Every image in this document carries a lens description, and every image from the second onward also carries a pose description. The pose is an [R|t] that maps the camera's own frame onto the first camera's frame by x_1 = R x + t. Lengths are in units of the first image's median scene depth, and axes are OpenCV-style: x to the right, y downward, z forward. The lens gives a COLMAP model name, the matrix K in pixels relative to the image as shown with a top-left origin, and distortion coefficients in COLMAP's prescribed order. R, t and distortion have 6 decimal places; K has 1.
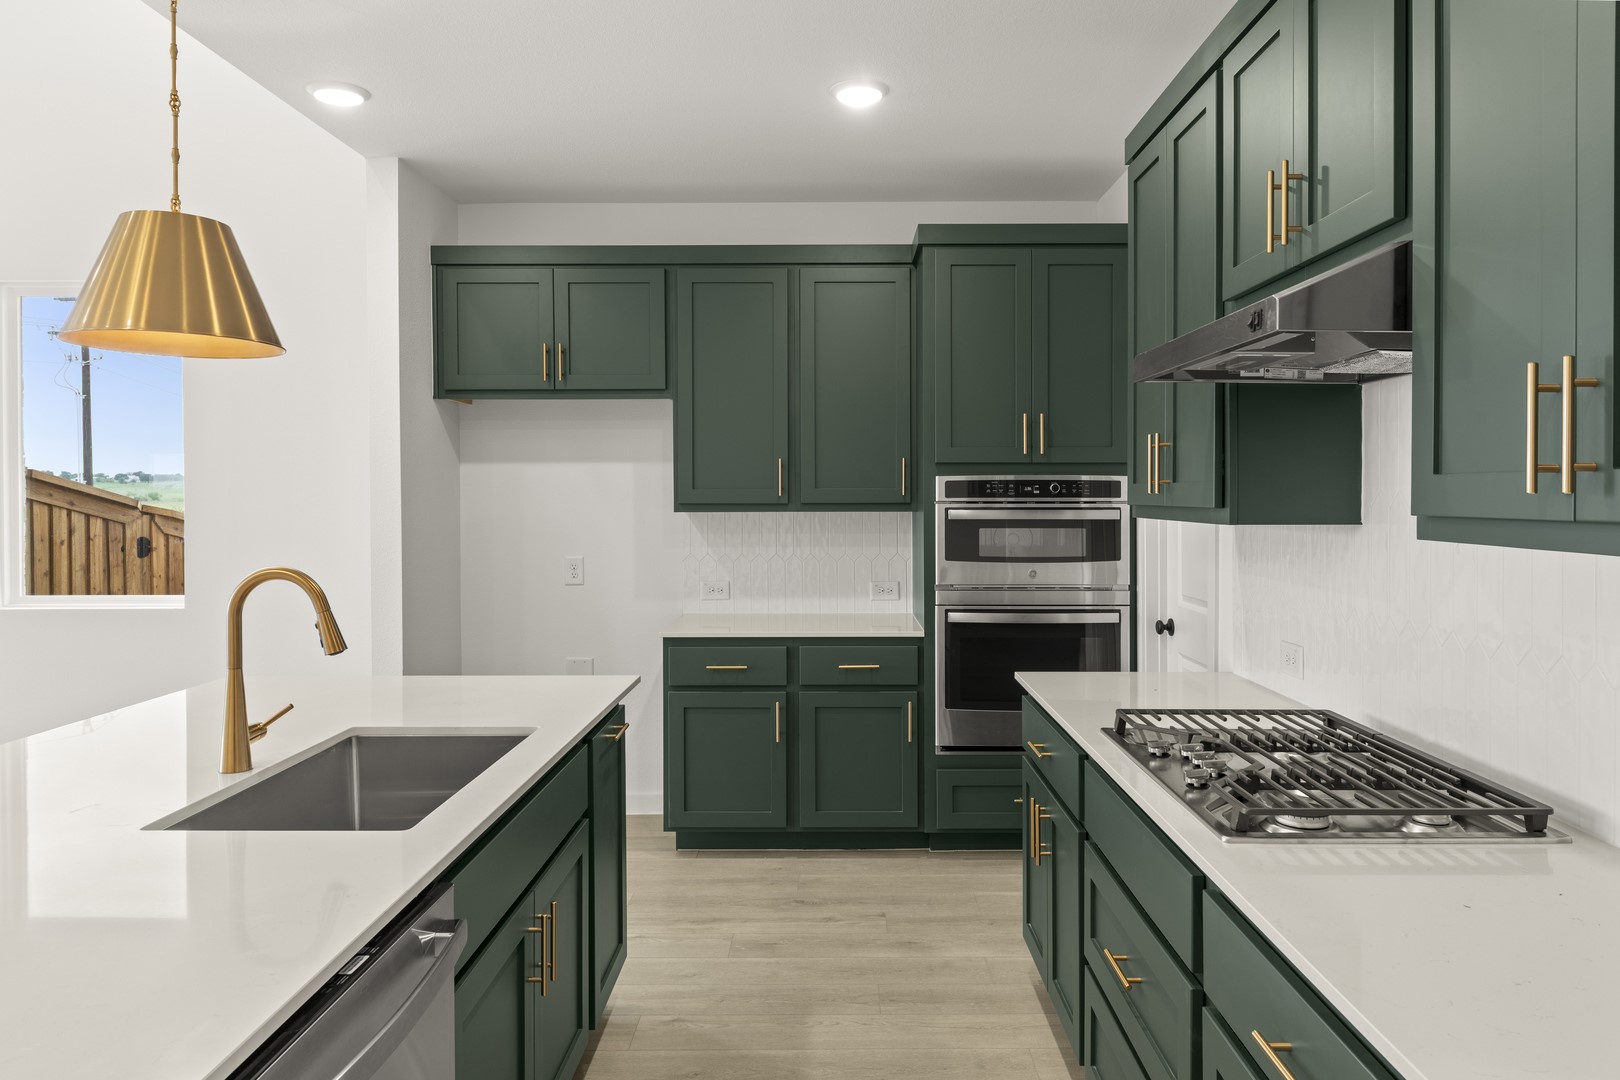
lens RADIAL K [[1041.2, 0, 827.4], [0, 1041.2, 524.6], [0, 0, 1]] dist [0.006423, 0.003511]
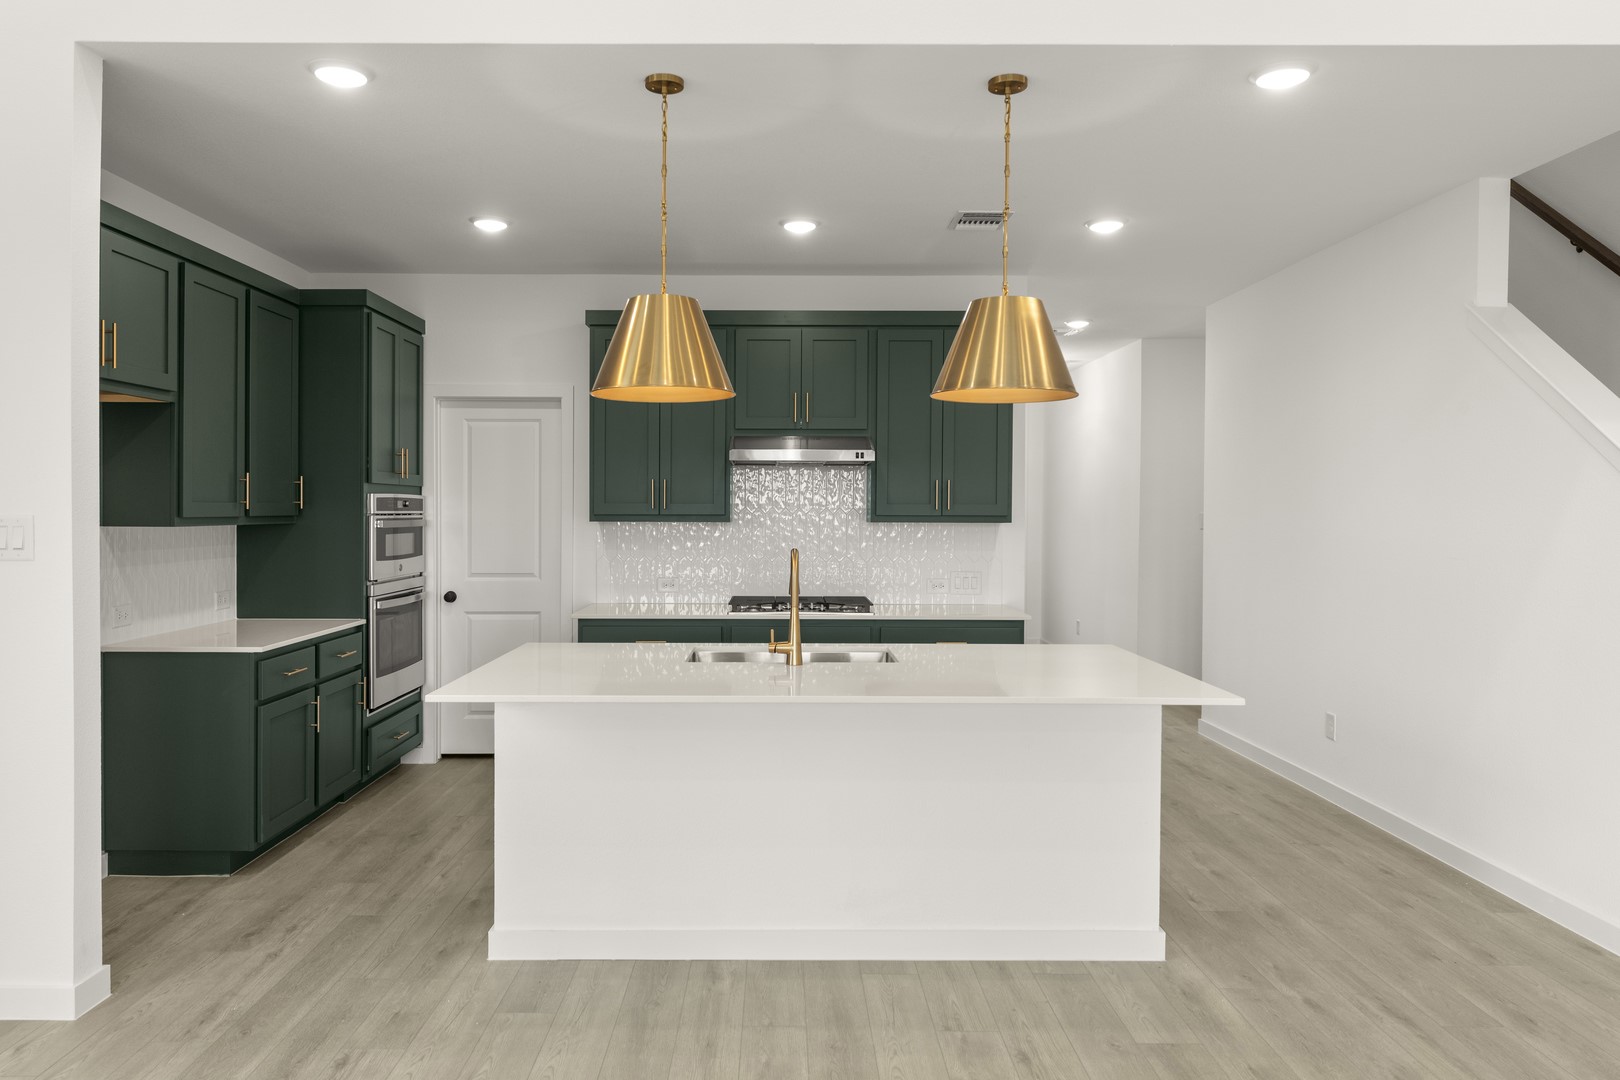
lens RADIAL K [[1041.2, 0, 810.2], [0, 1041.2, 523.5], [0, 0, 1]] dist [0.006423, 0.003511]
pose [[-0.006617, -0.012250, 0.999903, -1.158923], [0.025222, 0.999605, 0.012413, -0.013012], [-0.999660, 0.025301, -0.006306, 0.478702]]
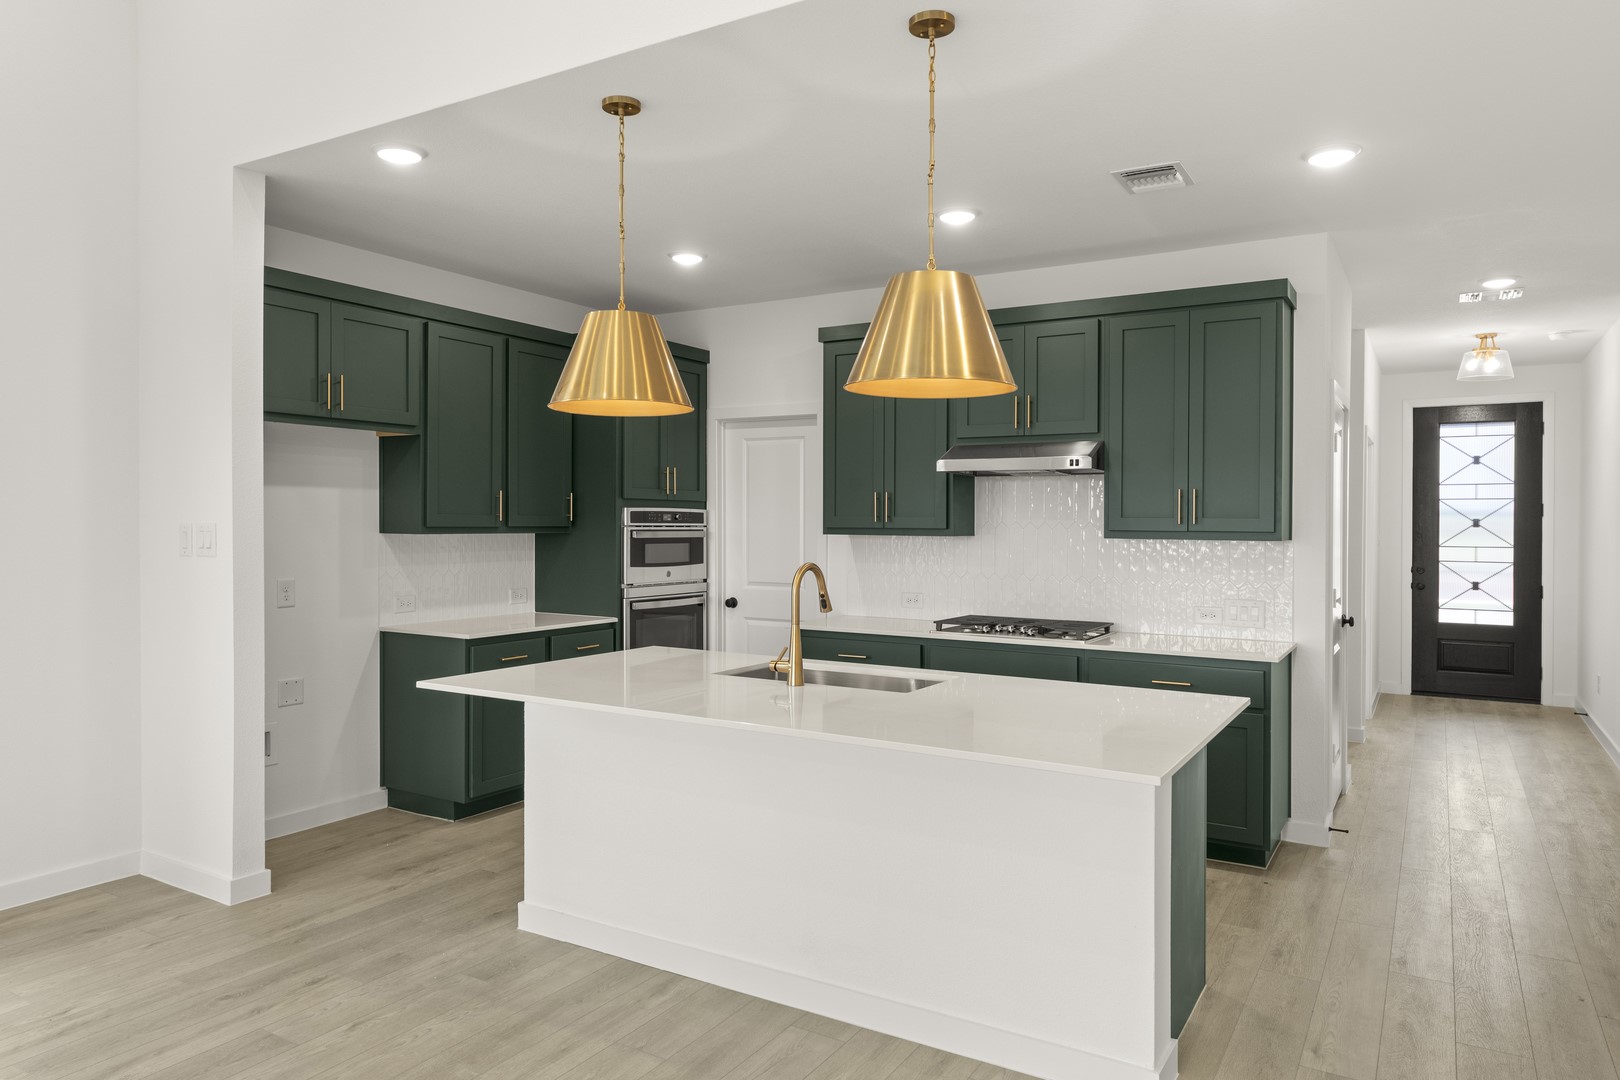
lens RADIAL K [[1041.2, 0, 824.3], [0, 1041.2, 532.2], [0, 0, 1]] dist [0.006423, 0.003511]
pose [[0.508628, -0.003771, 0.860978, -0.984839], [0.016339, 0.999853, -0.005273, -0.001162], [-0.860831, 0.016749, 0.508615, 0.040841]]
